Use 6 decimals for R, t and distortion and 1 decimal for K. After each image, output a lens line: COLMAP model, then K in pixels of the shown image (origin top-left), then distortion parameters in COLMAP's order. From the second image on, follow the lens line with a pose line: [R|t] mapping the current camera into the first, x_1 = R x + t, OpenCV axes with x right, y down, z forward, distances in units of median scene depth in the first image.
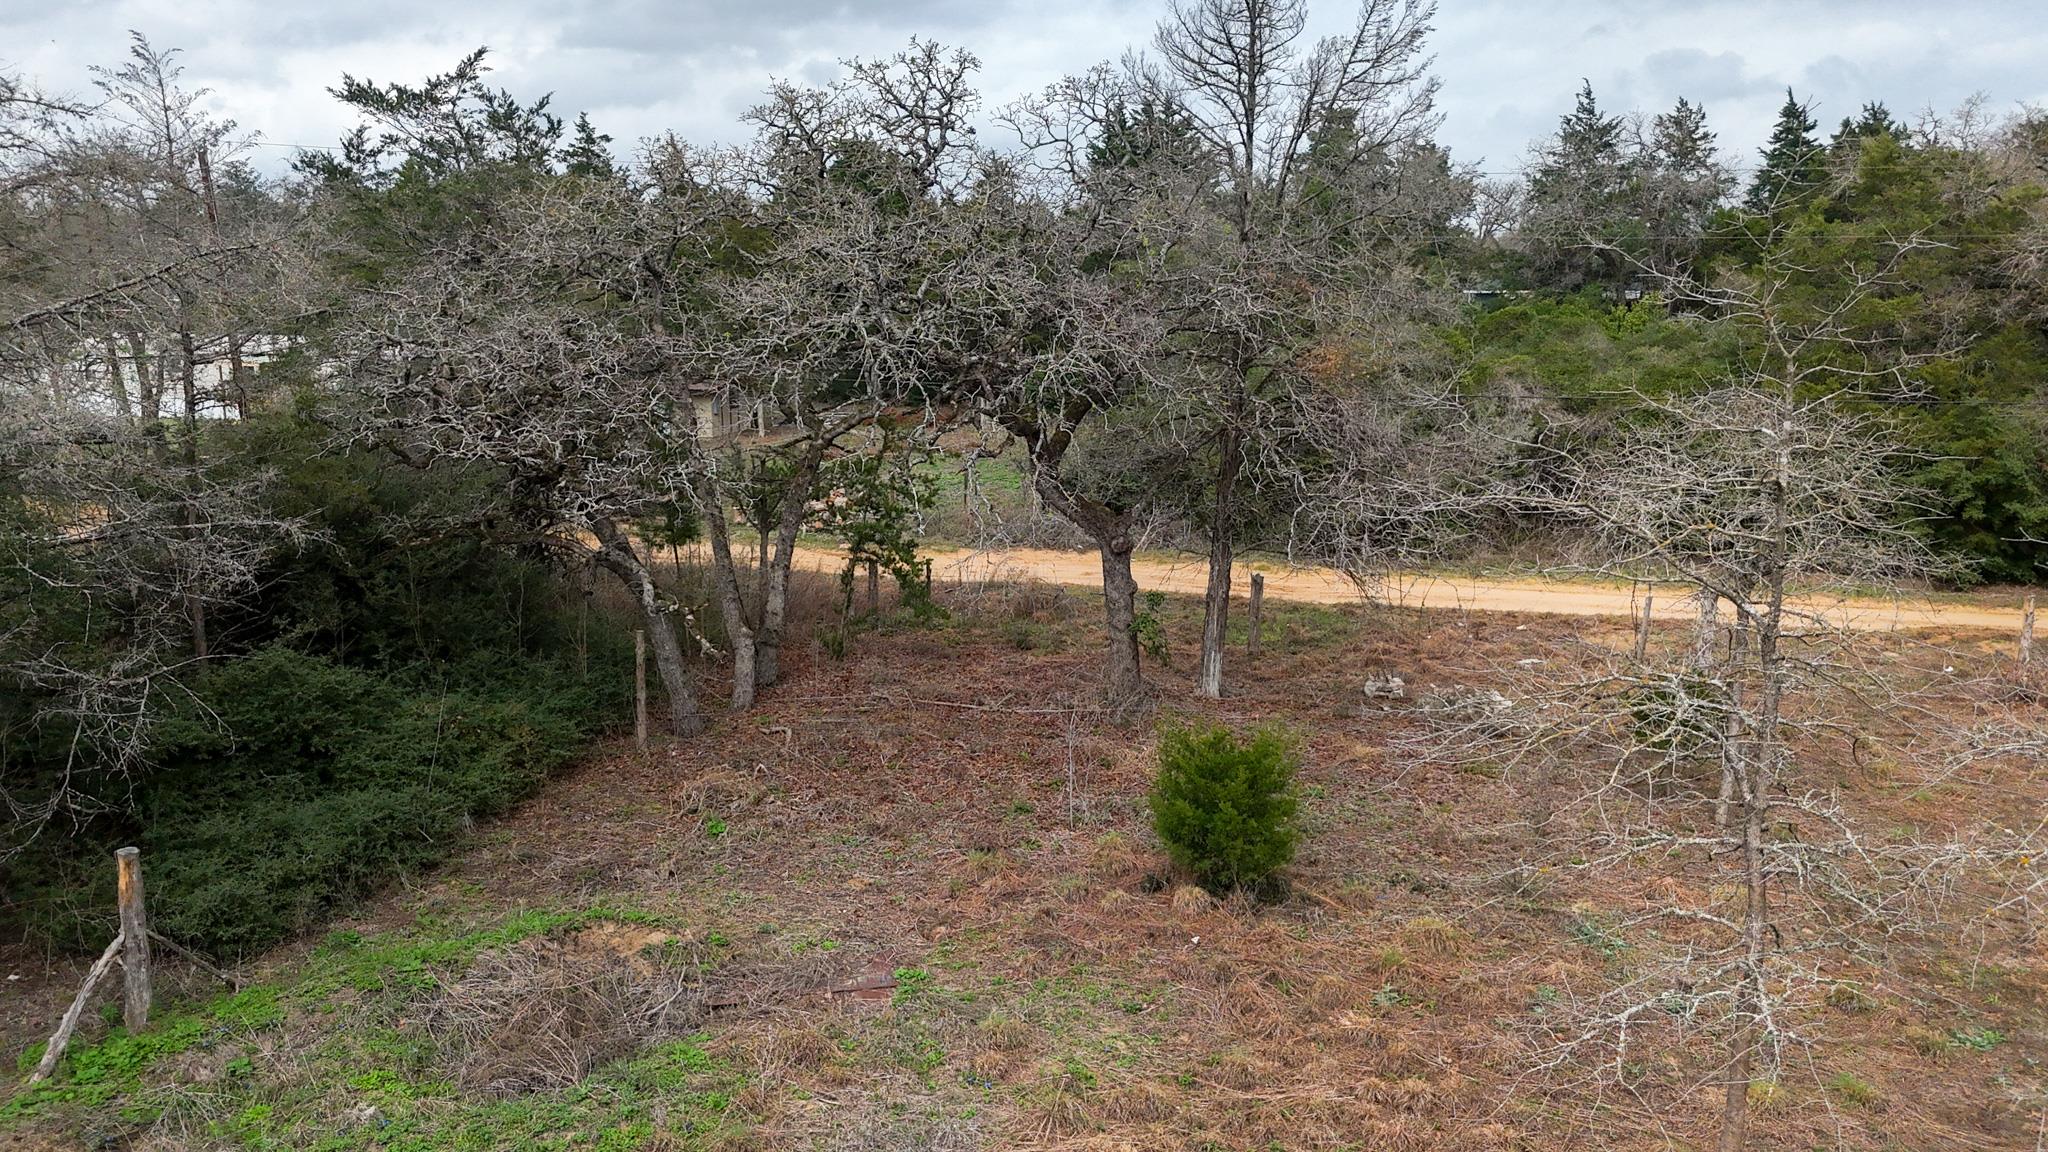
lens RADIAL K [[1514.3, 0, 1021.9], [0, 1514.3, 581.8], [0, 0, 1]] dist [0.075851, -0.072979]
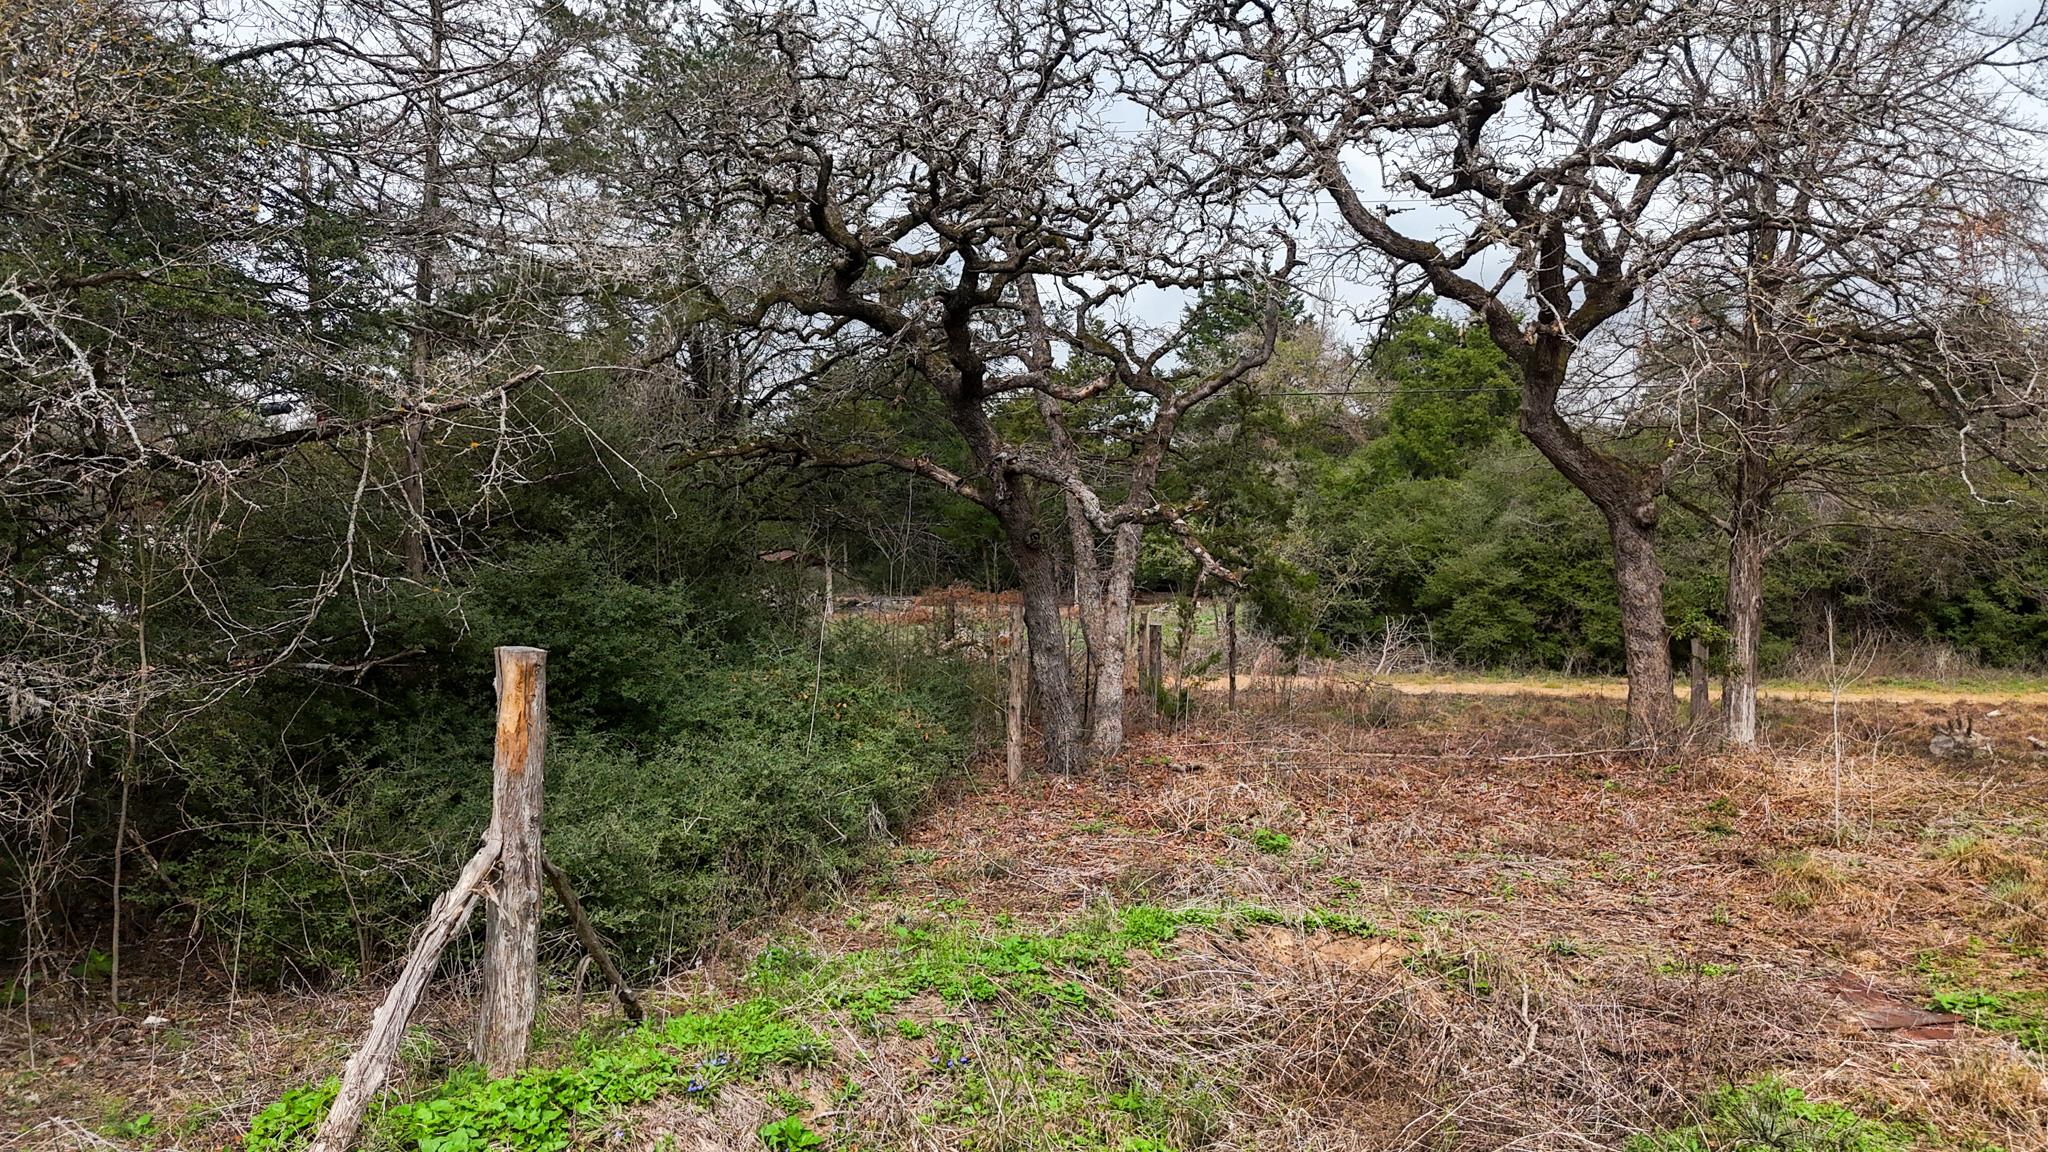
lens RADIAL K [[1514.3, 0, 1028.3], [0, 1514.3, 570.2], [0, 0, 1]] dist [0.075851, -0.072979]
pose [[0.999220, -0.002218, 0.039429, -0.392492], [0.009574, 0.982243, -0.187368, 0.207472], [-0.038313, 0.187600, 0.981498, 0.480856]]
